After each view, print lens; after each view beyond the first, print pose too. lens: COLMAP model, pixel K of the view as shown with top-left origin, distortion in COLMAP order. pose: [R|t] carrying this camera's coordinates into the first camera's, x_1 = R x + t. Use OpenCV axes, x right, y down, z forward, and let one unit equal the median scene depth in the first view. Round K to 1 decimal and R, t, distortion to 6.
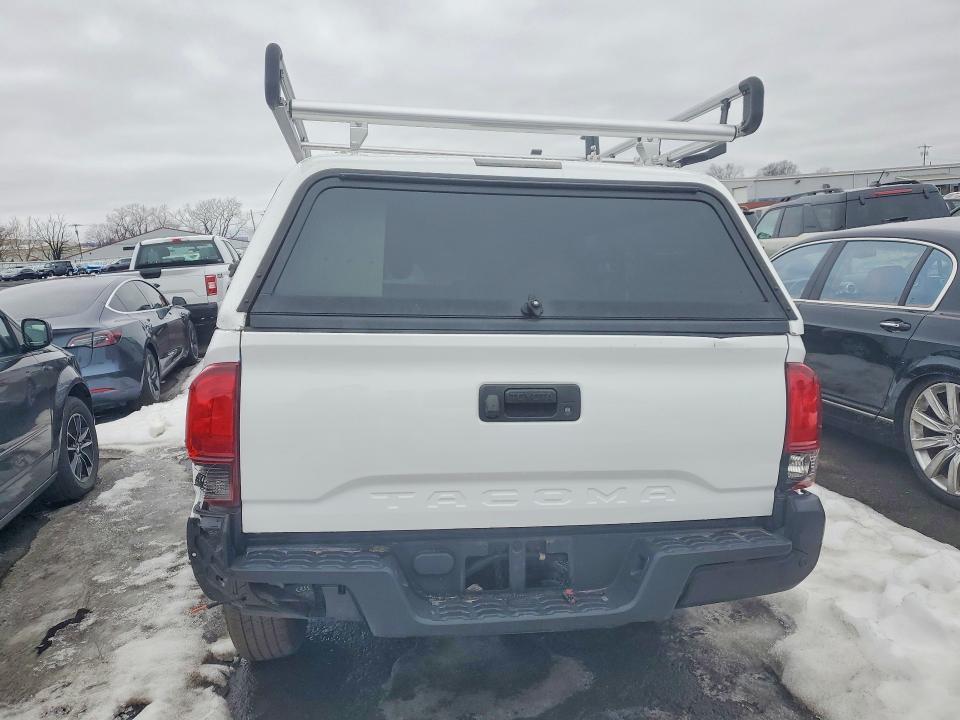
lens RADIAL K [[762.3, 0, 473.7], [0, 762.3, 358.7], [0, 0, 1]] dist [-0.007314, 0.048811]
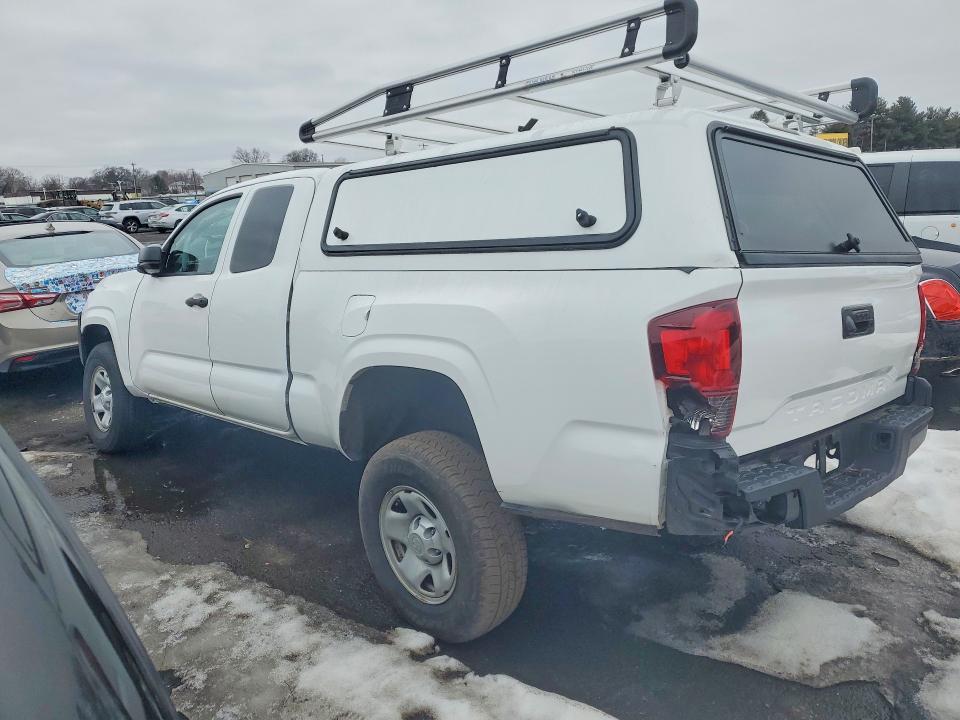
lens RADIAL K [[762.3, 0, 473.7], [0, 762.3, 358.7], [0, 0, 1]] dist [-0.007314, 0.048811]
pose [[0.815636, -0.094734, 0.570756, -0.720548], [0.083745, 0.995446, 0.045548, 0.005541], [-0.572472, 0.010647, 0.819855, 0.200723]]
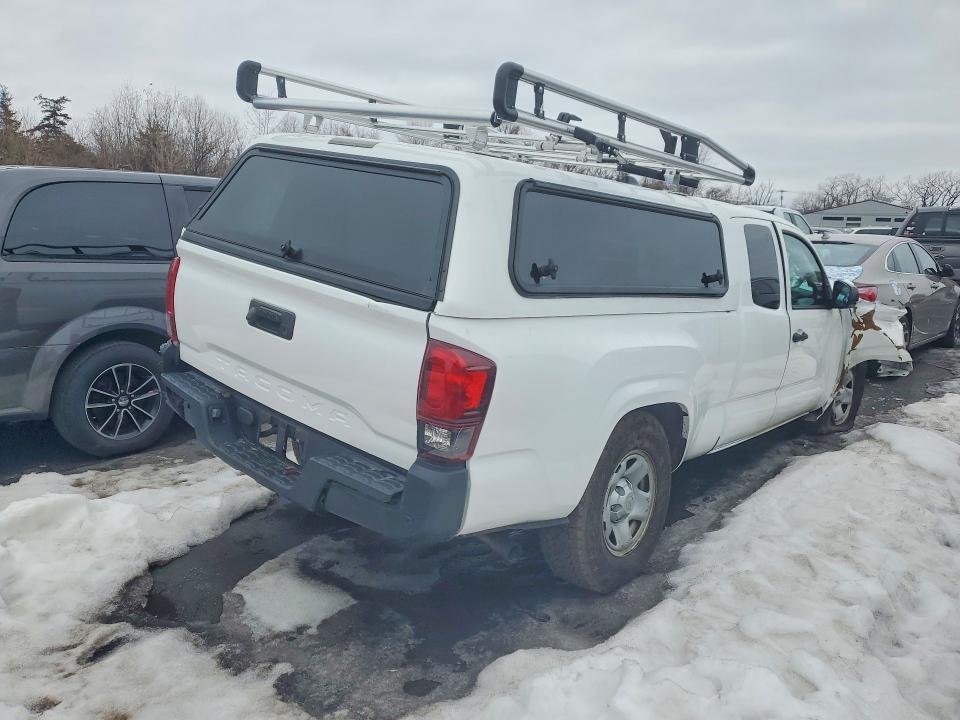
lens RADIAL K [[762.3, 0, 473.7], [0, 762.3, 358.7], [0, 0, 1]] dist [-0.007314, 0.048811]
pose [[0.630774, 0.234298, -0.739749, 0.830893], [-0.205146, 0.969759, 0.132223, -0.080880], [0.748357, 0.068354, 0.659764, 0.223780]]
